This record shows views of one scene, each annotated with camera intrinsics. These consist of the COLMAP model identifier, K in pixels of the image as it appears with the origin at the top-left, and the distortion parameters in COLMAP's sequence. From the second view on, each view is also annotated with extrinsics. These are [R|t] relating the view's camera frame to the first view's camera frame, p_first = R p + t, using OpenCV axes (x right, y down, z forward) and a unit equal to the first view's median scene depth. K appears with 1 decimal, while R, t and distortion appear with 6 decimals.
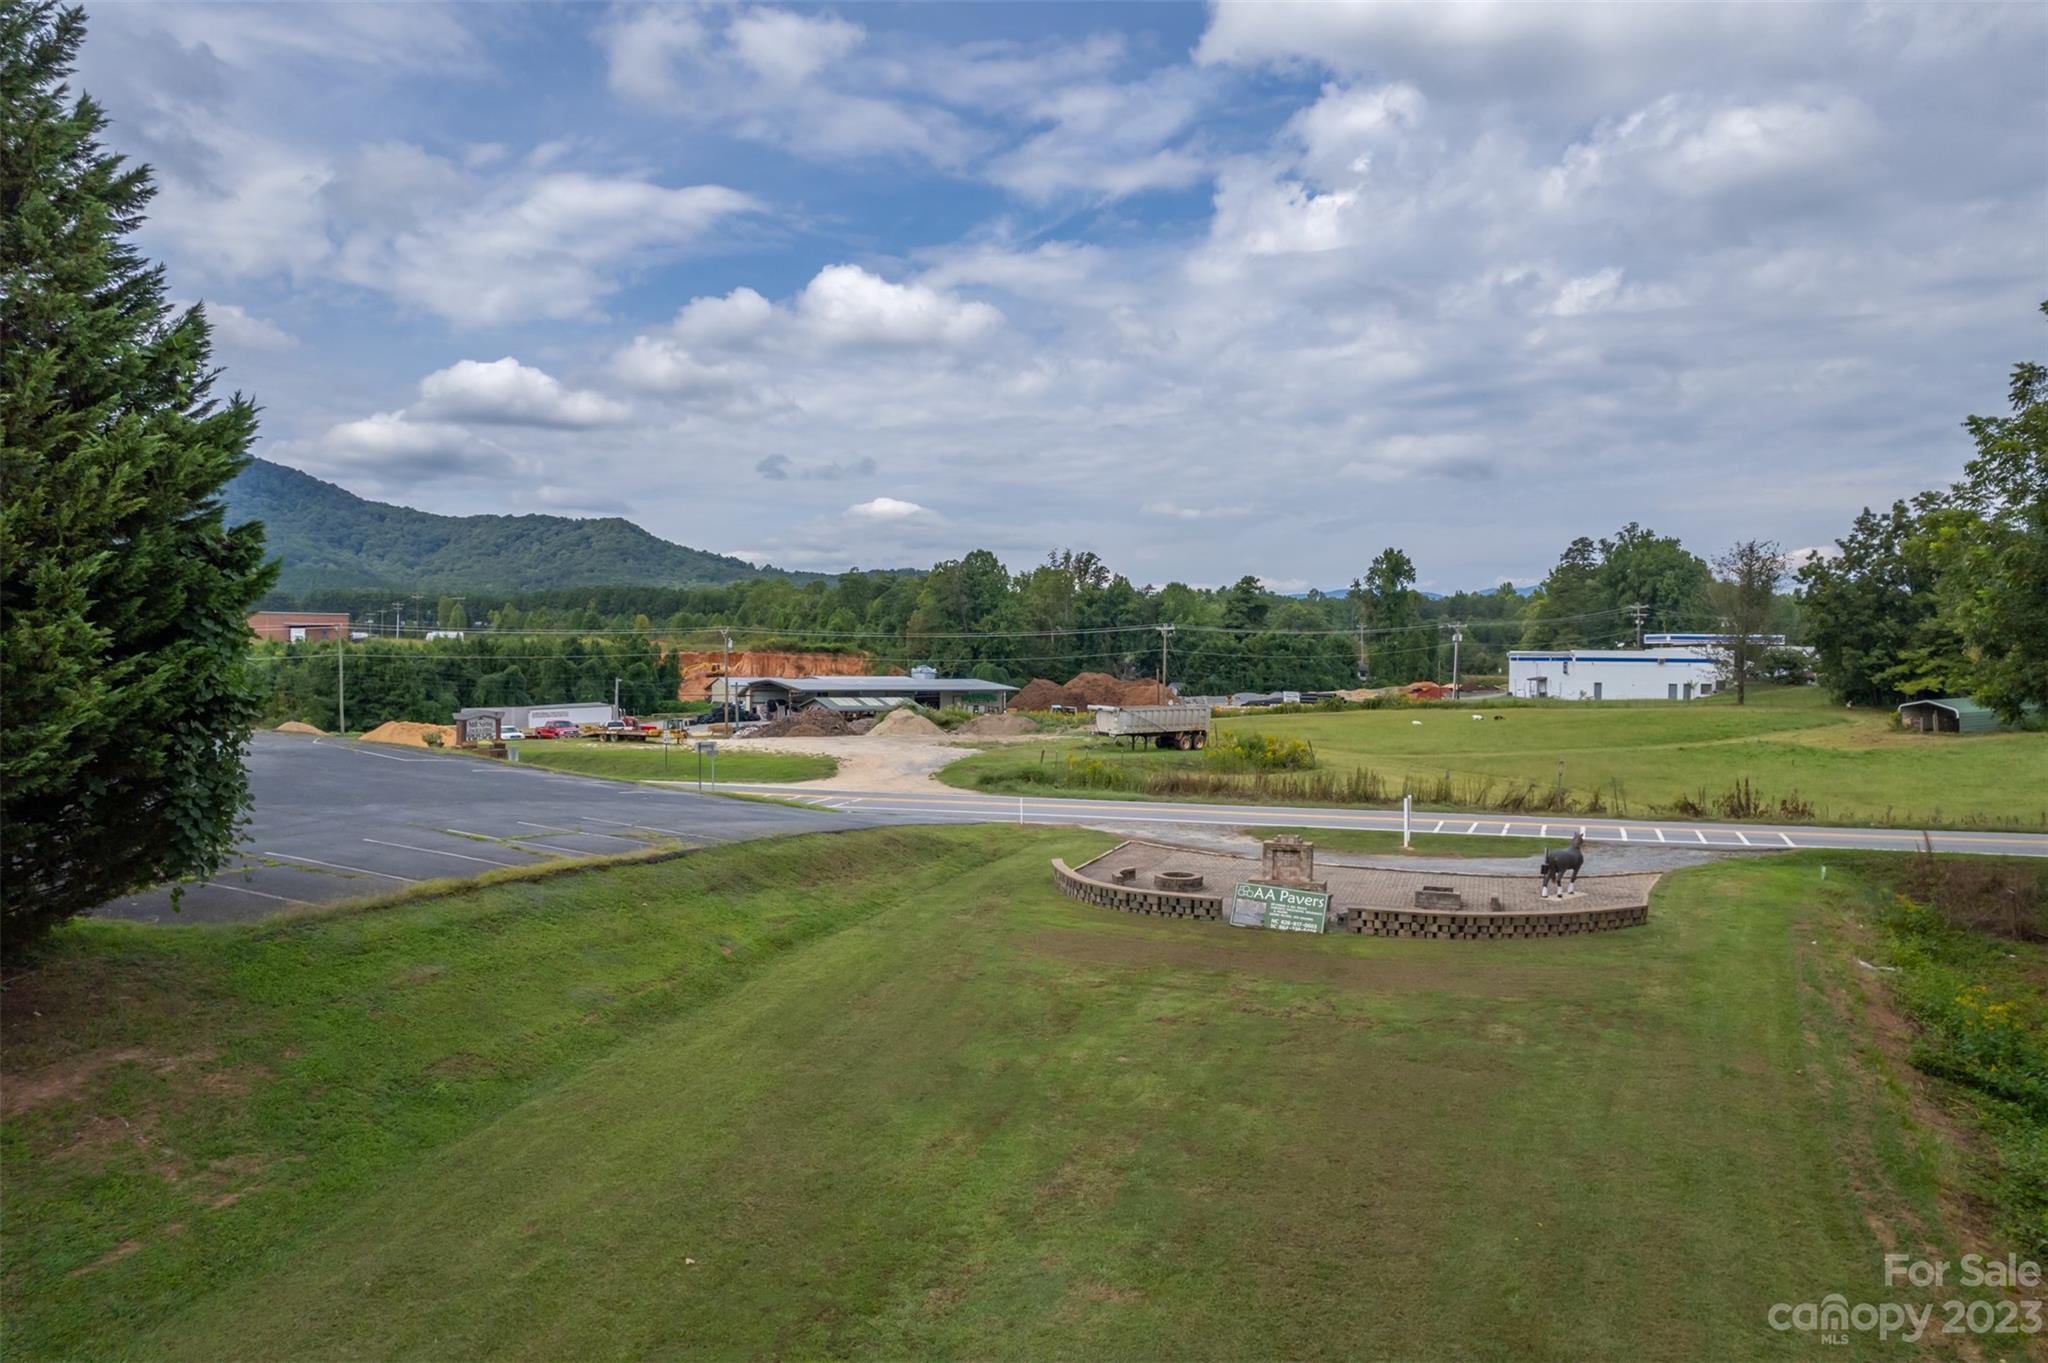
lens RADIAL K [[1296.8, 0, 1029.4], [0, 1296.8, 677.4], [0, 0, 1]] dist [-0.067253, 0.068399]
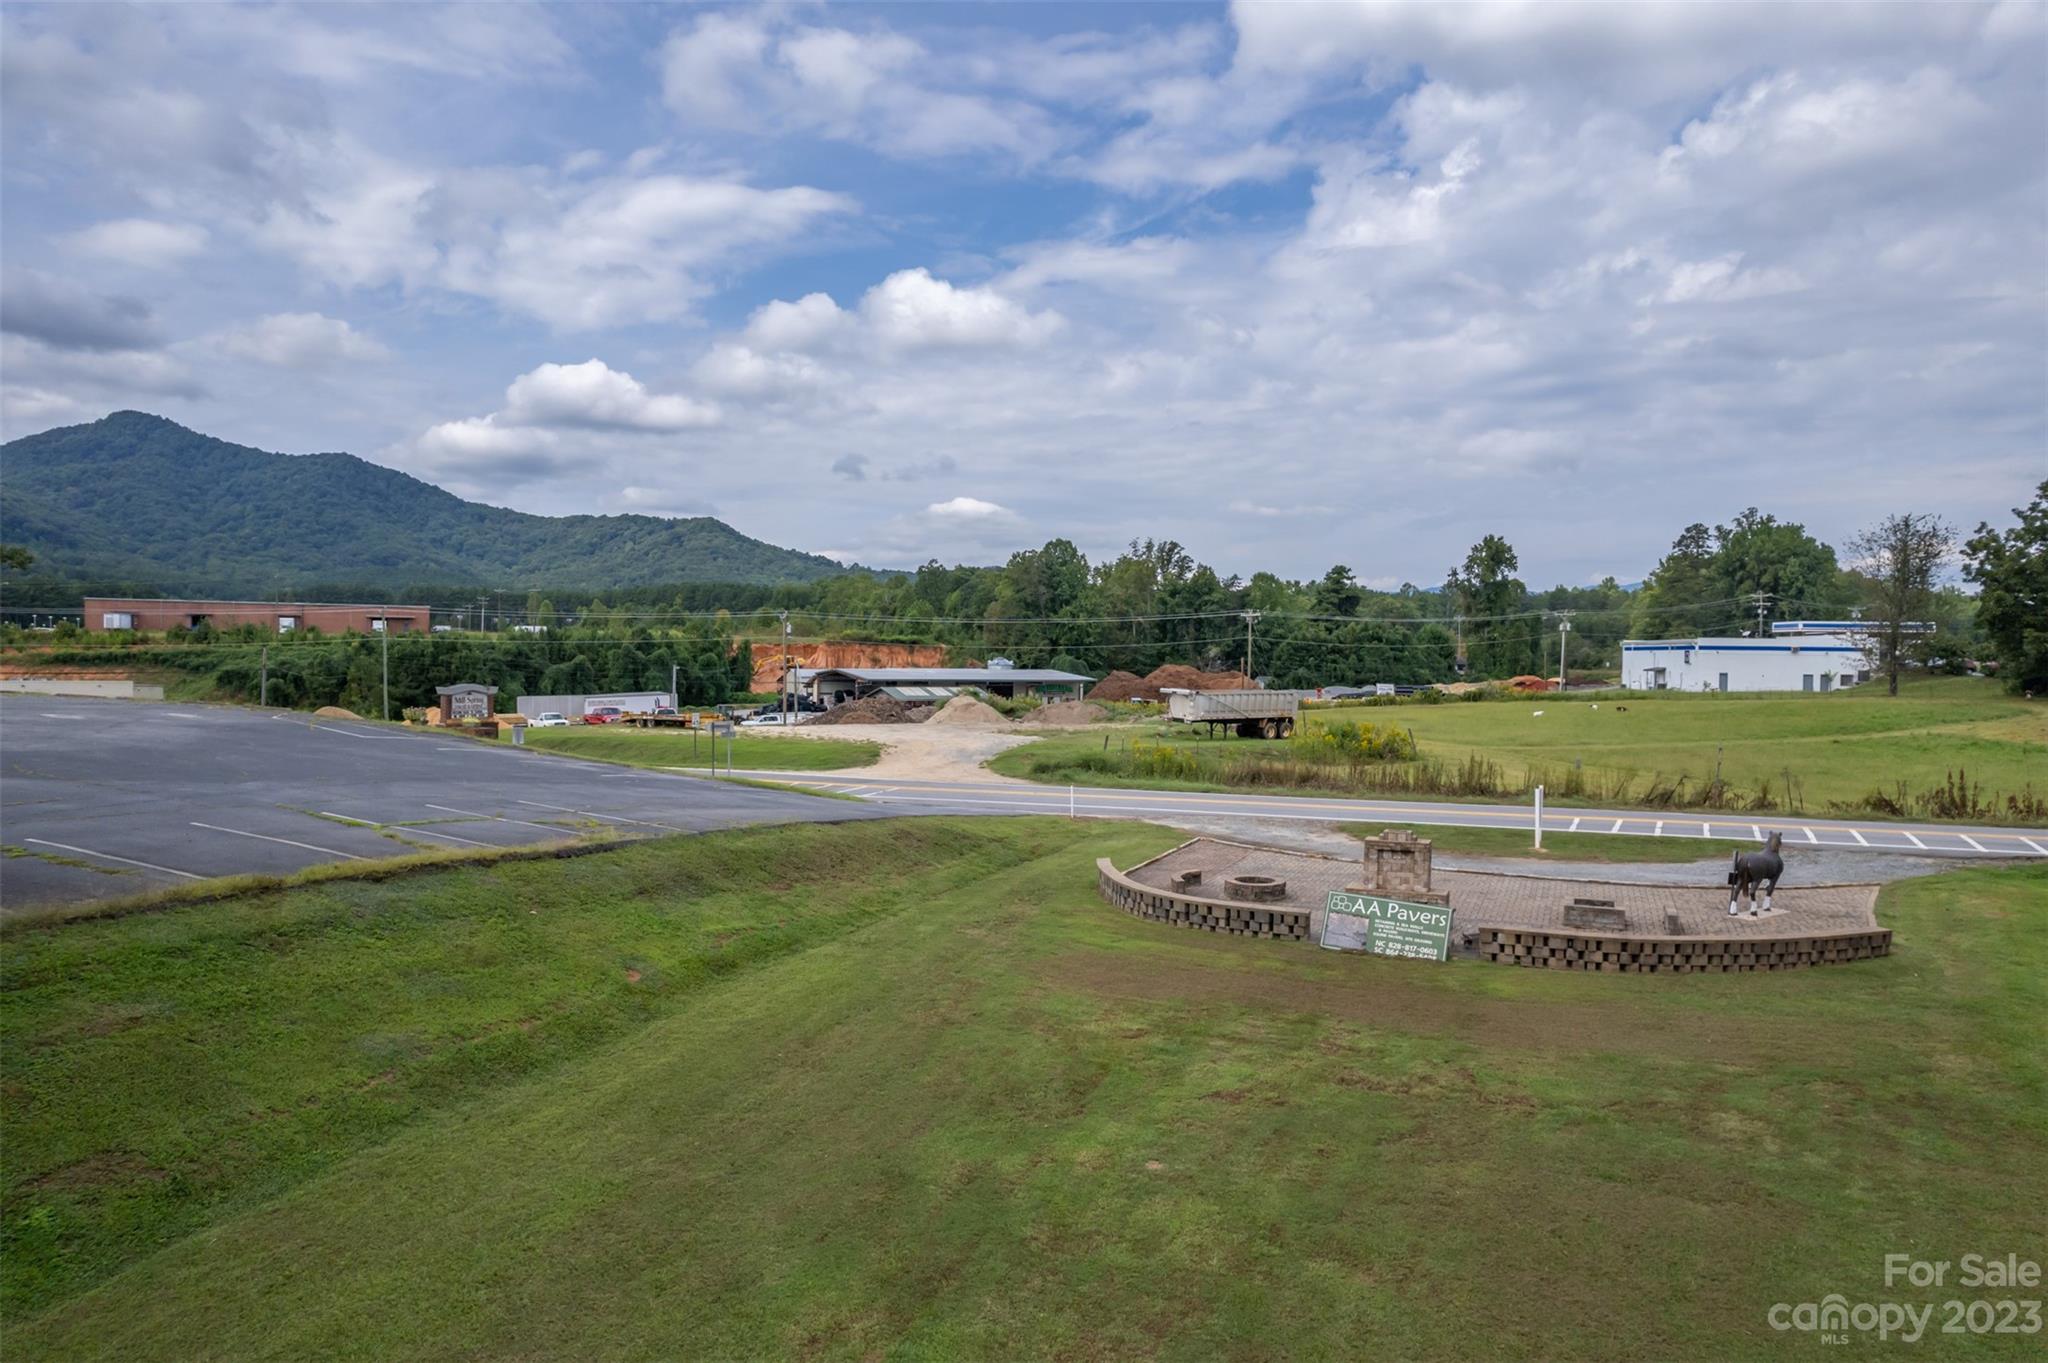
lens RADIAL K [[1296.8, 0, 1029.4], [0, 1296.8, 677.4], [0, 0, 1]] dist [-0.067253, 0.068399]
pose [[0.997756, 0.002058, -0.066924, 0.007048], [-0.001991, 0.999997, 0.001068, 0.006496], [0.066926, -0.000932, 0.997757, 0.046751]]
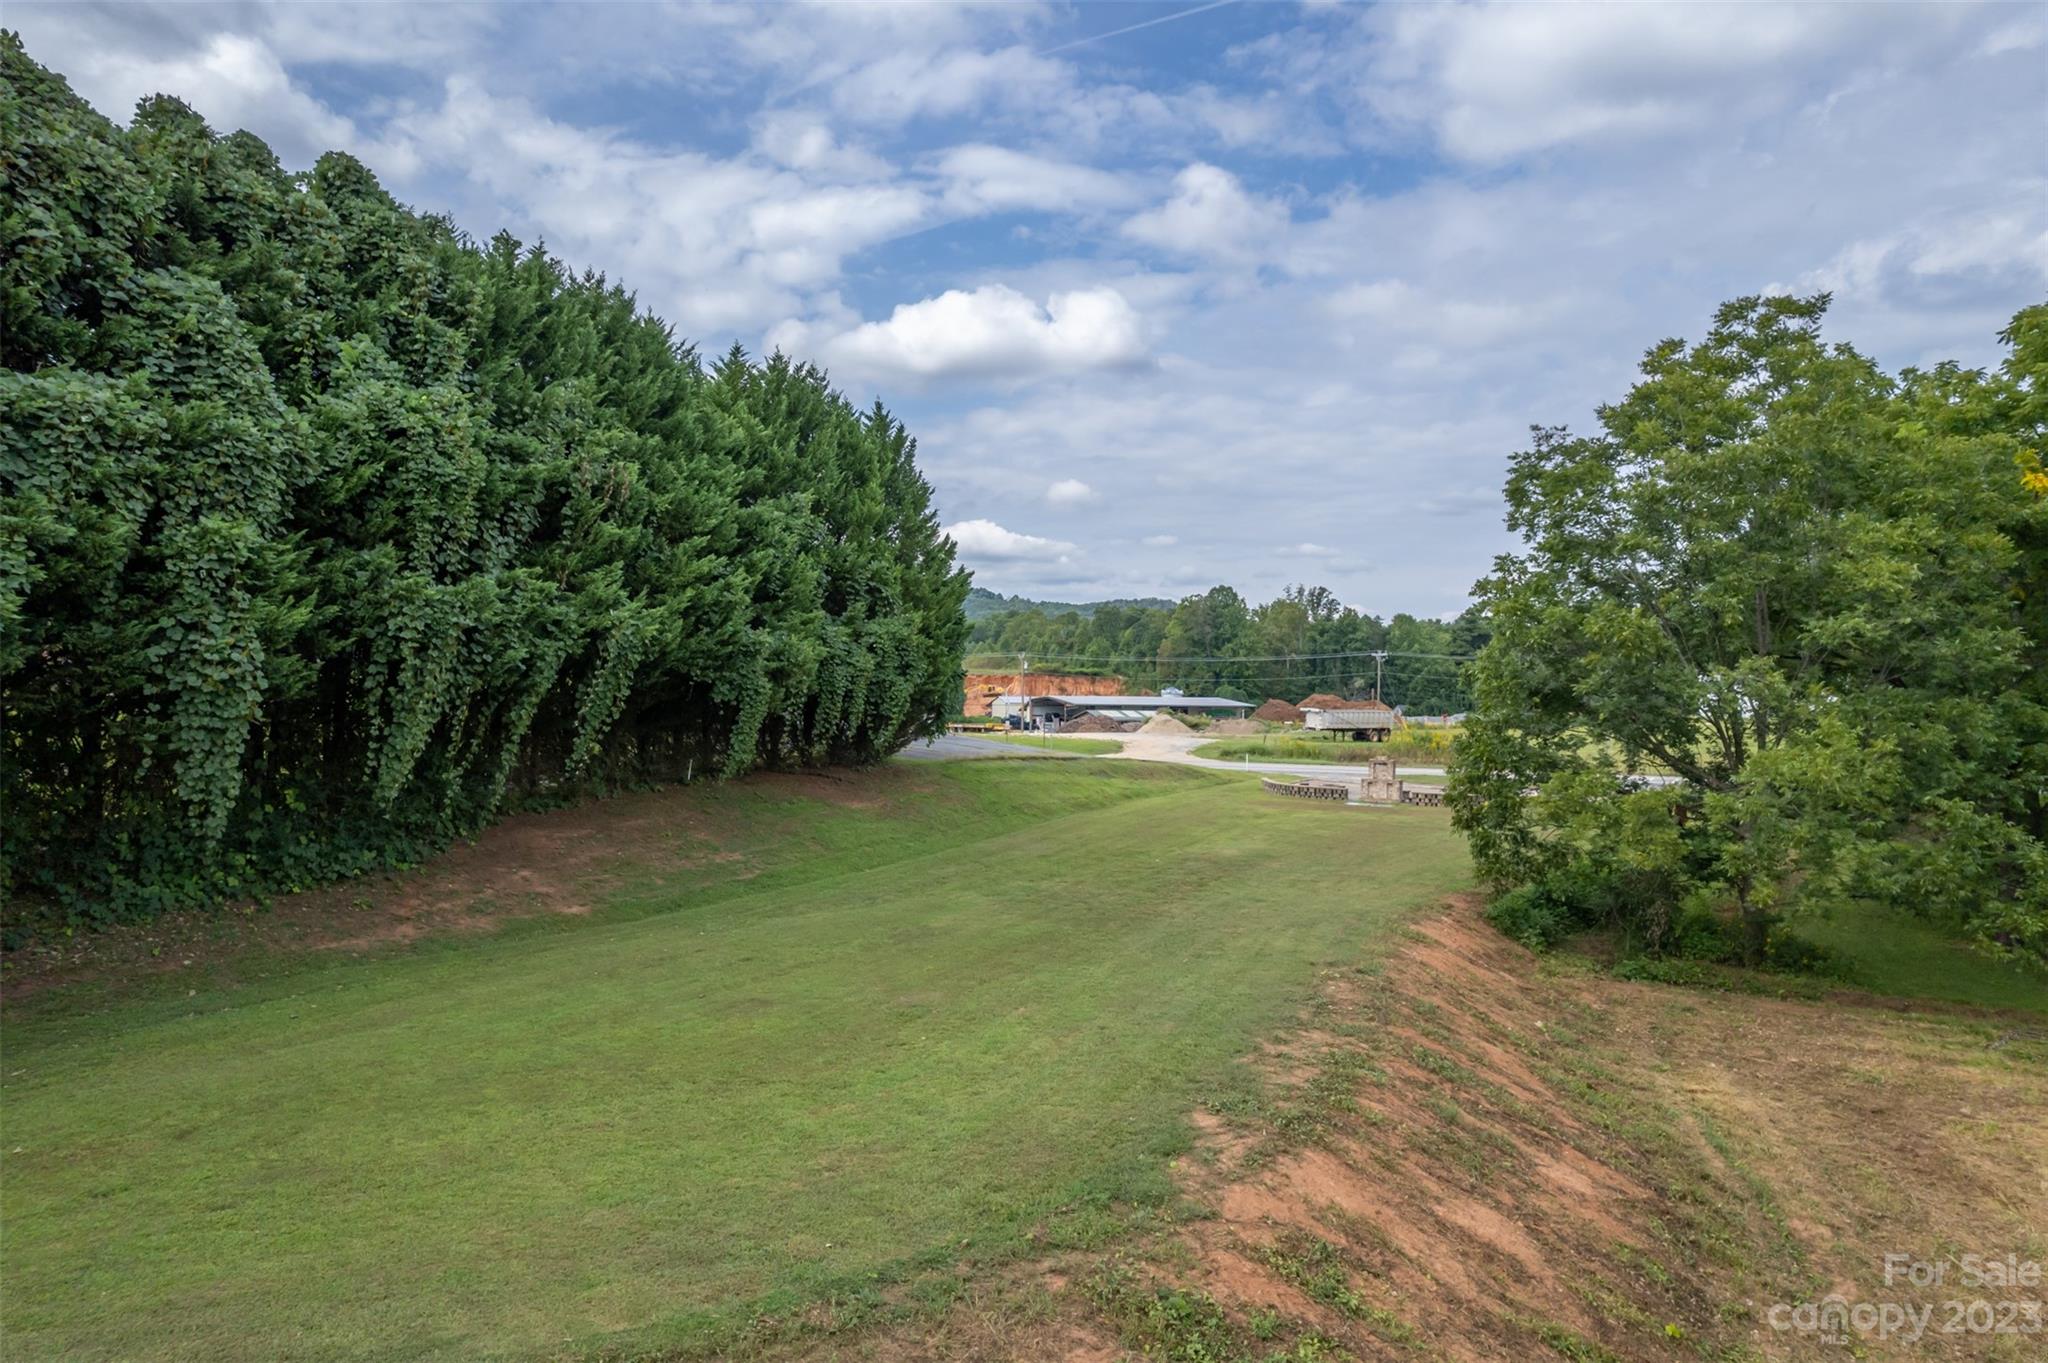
lens RADIAL K [[1293.8, 0, 1018.1], [0, 1293.8, 675.8], [0, 0, 1]] dist [-0.043266, -0.001028]
pose [[0.981185, 0.004061, -0.193027, 0.007651], [-0.008551, 0.999712, -0.022432, 0.010229], [0.192881, 0.023660, 0.980937, -0.204478]]
